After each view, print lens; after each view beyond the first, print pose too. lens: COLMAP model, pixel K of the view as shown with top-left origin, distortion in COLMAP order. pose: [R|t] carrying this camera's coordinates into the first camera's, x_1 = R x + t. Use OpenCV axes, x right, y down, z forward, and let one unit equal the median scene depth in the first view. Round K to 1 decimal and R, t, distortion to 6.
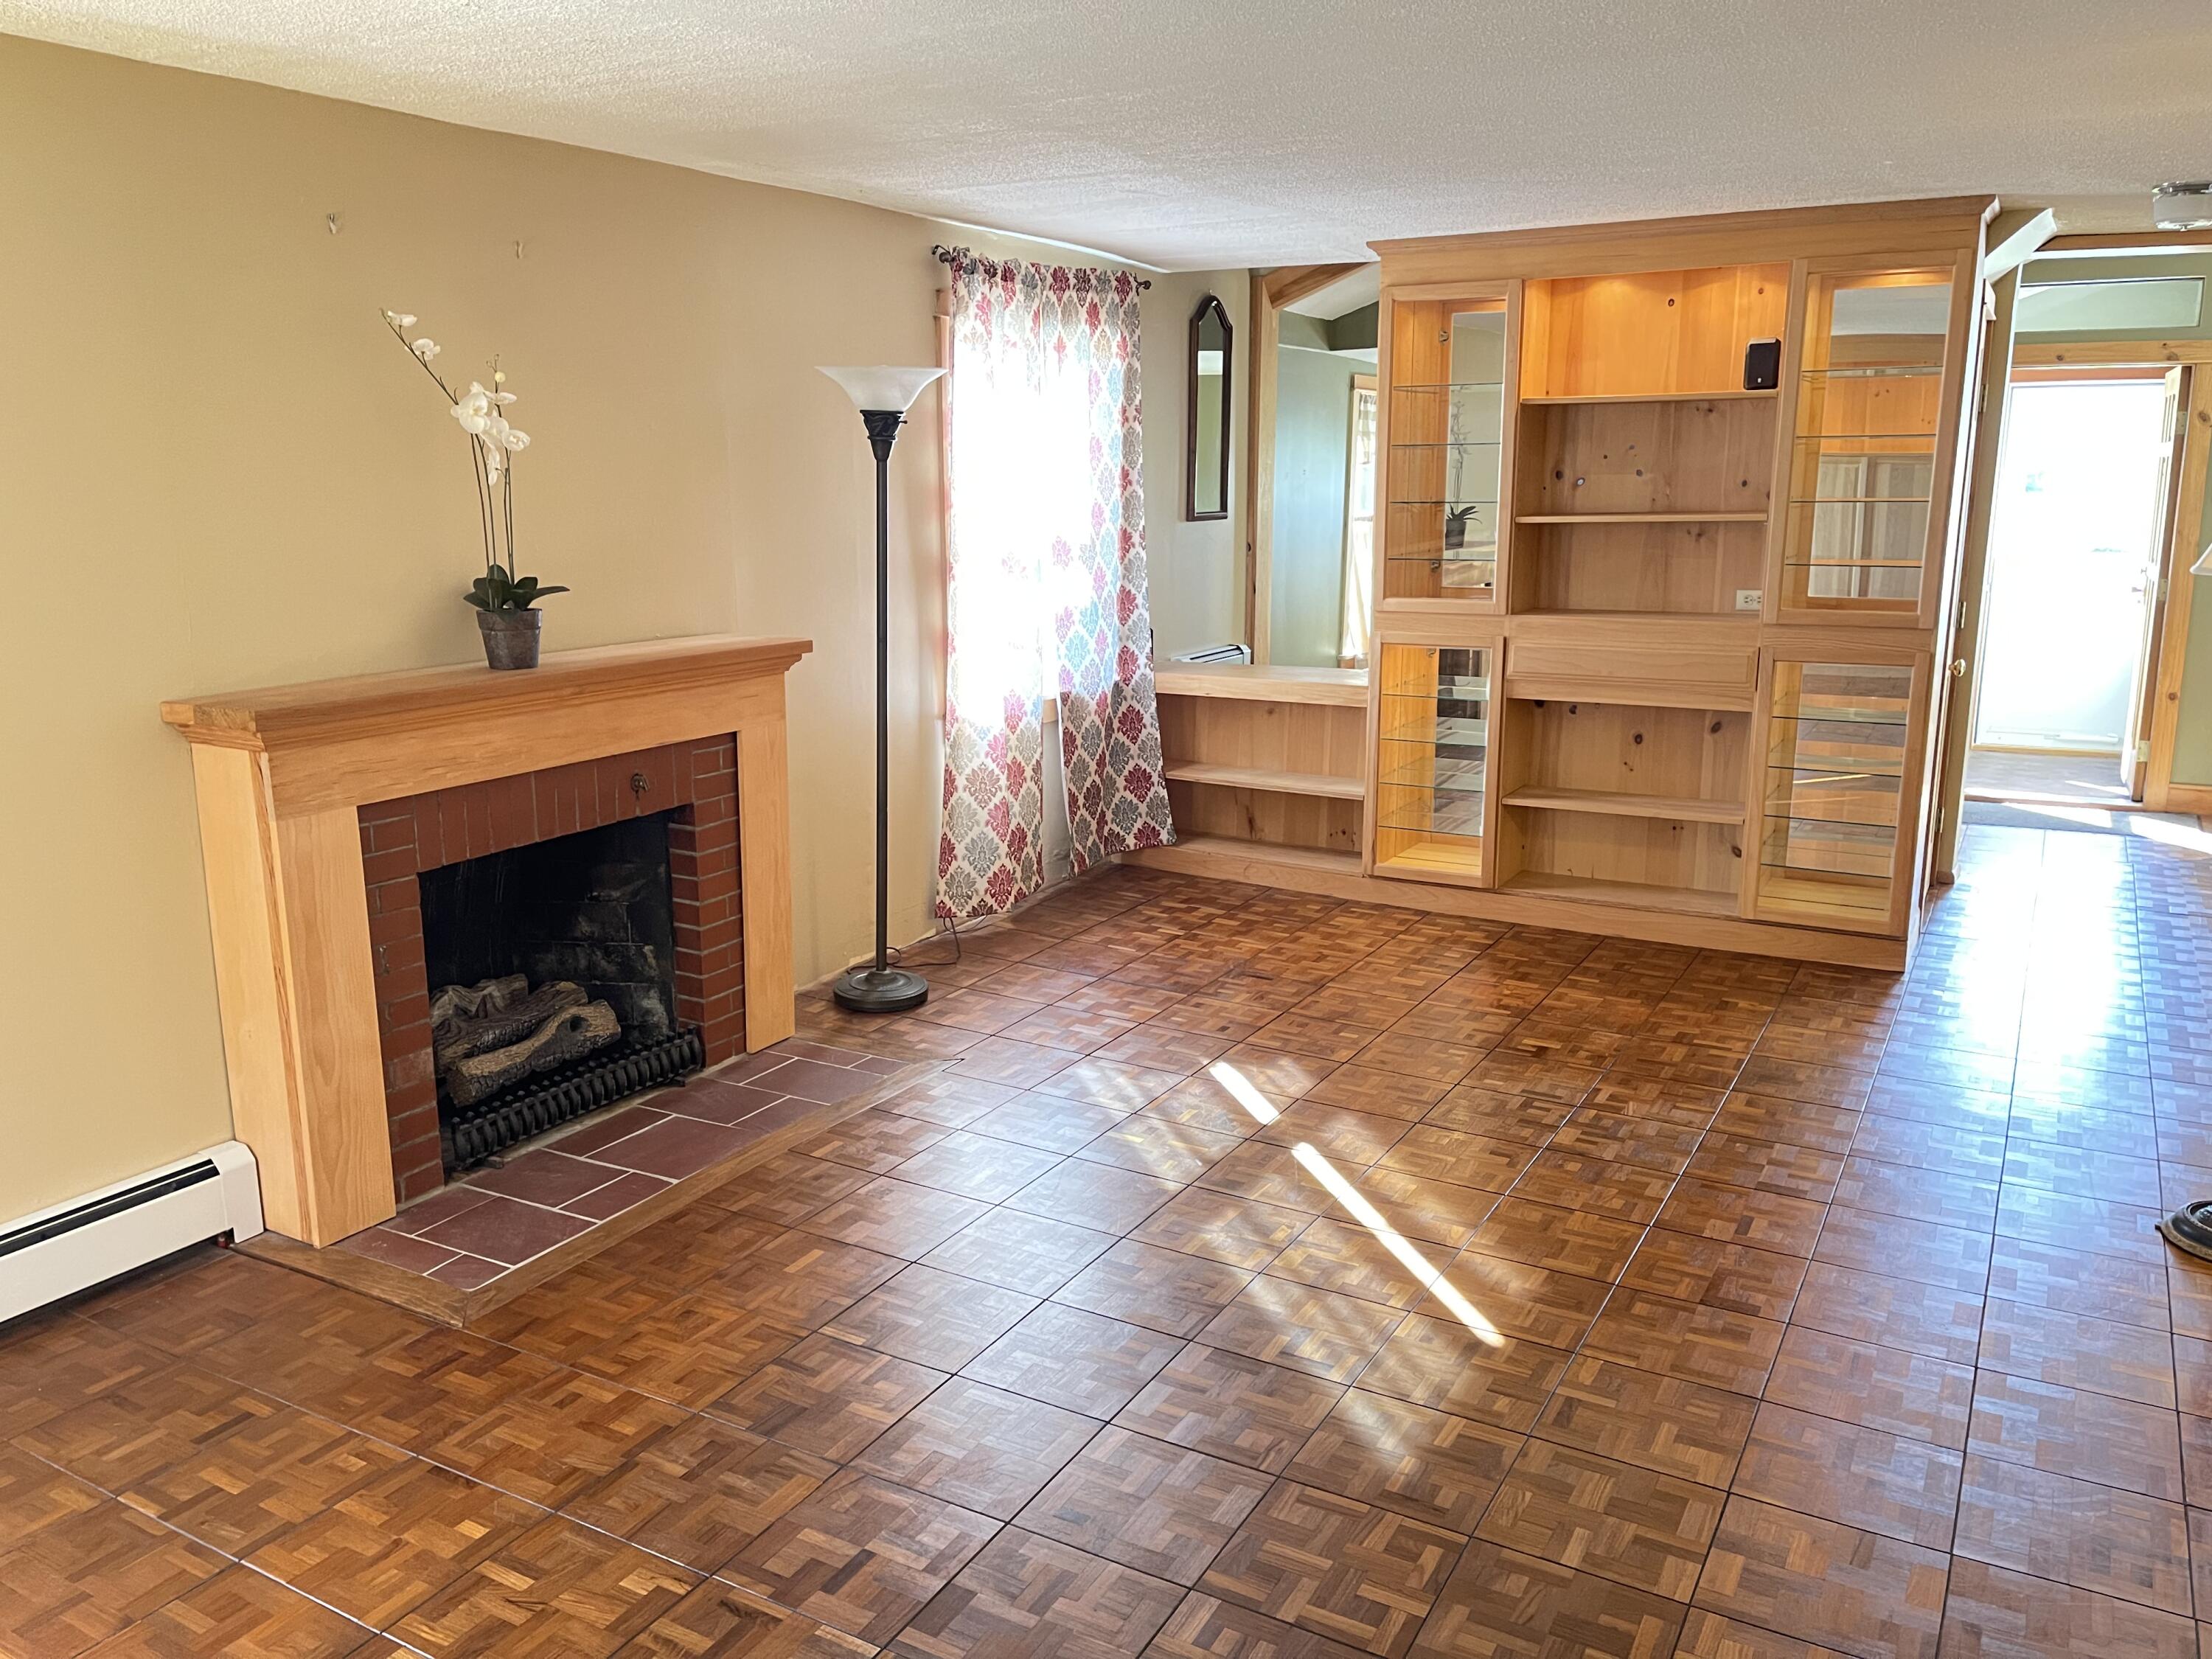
lens RADIAL K [[1675.0, 0, 1106.0], [0, 1675.0, 829.5], [0, 0, 1]] dist [0.037586, 0.000032]
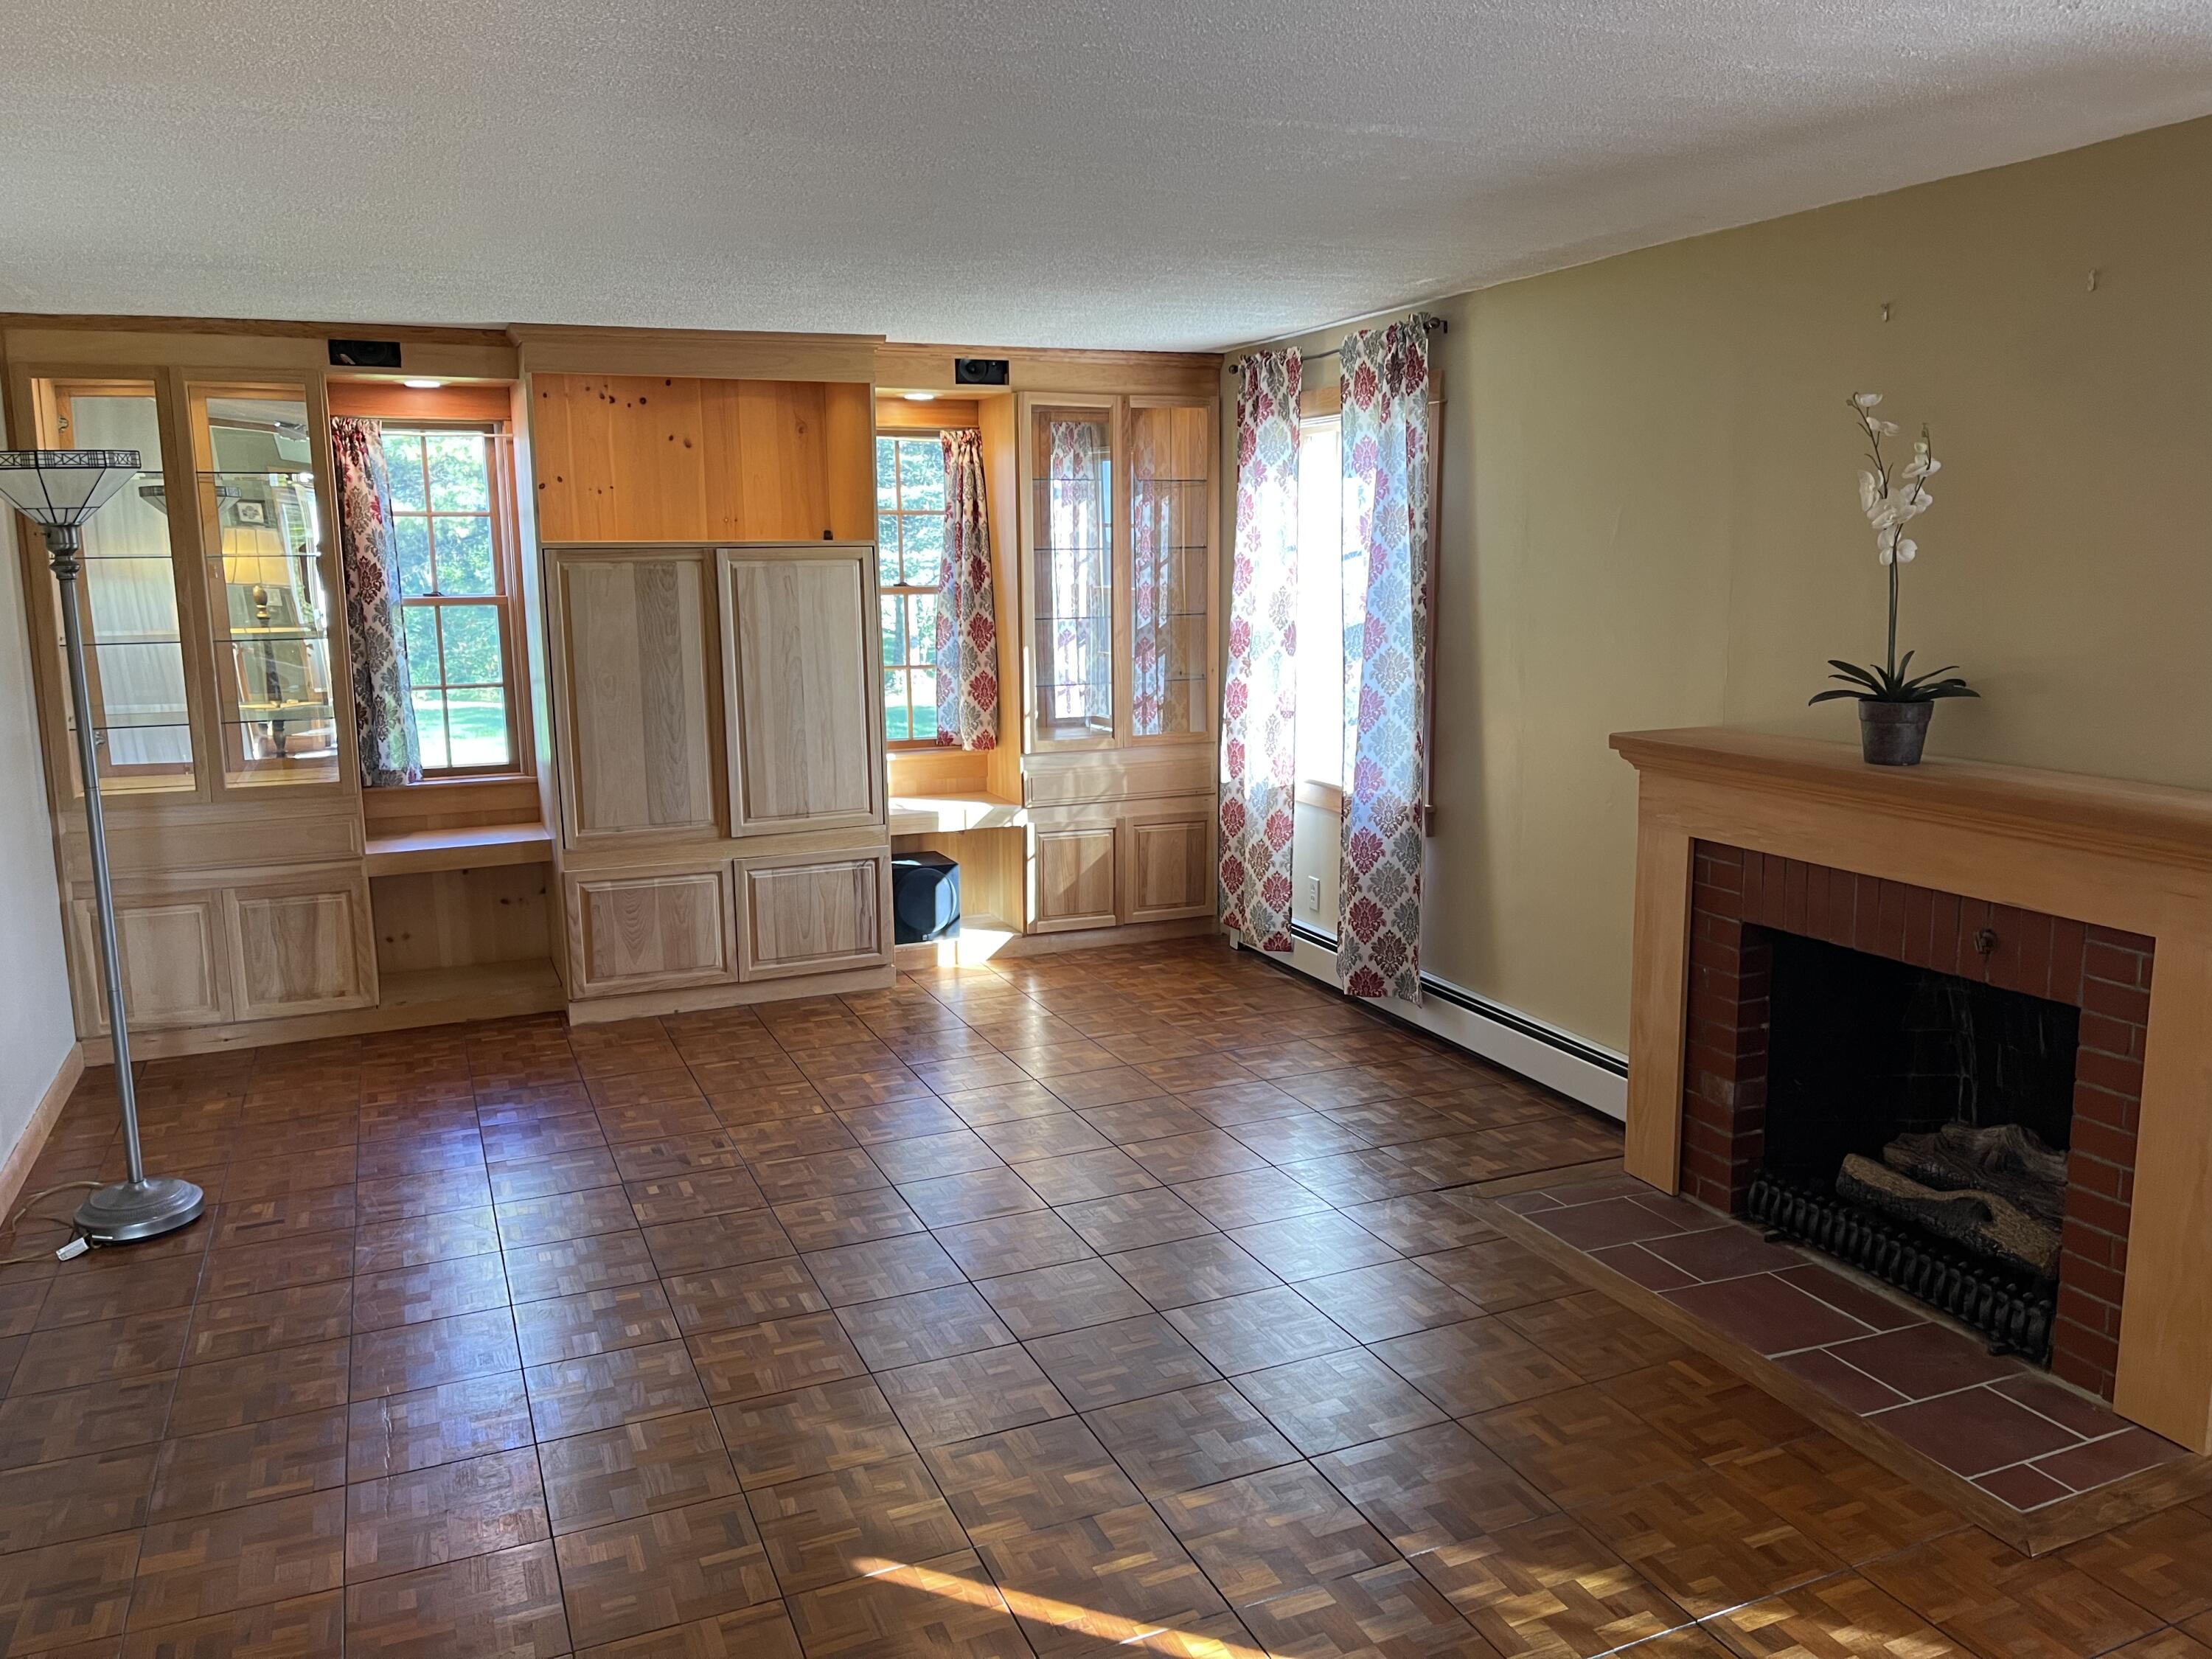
lens RADIAL K [[1675.0, 0, 1106.0], [0, 1675.0, 829.5], [0, 0, 1]] dist [0.037586, 0.000032]
pose [[-0.603988, 0.145180, -0.783659, 0.653218], [-0.153740, 0.943578, 0.293298, -0.274747], [0.782025, 0.297628, -0.547590, 1.216354]]
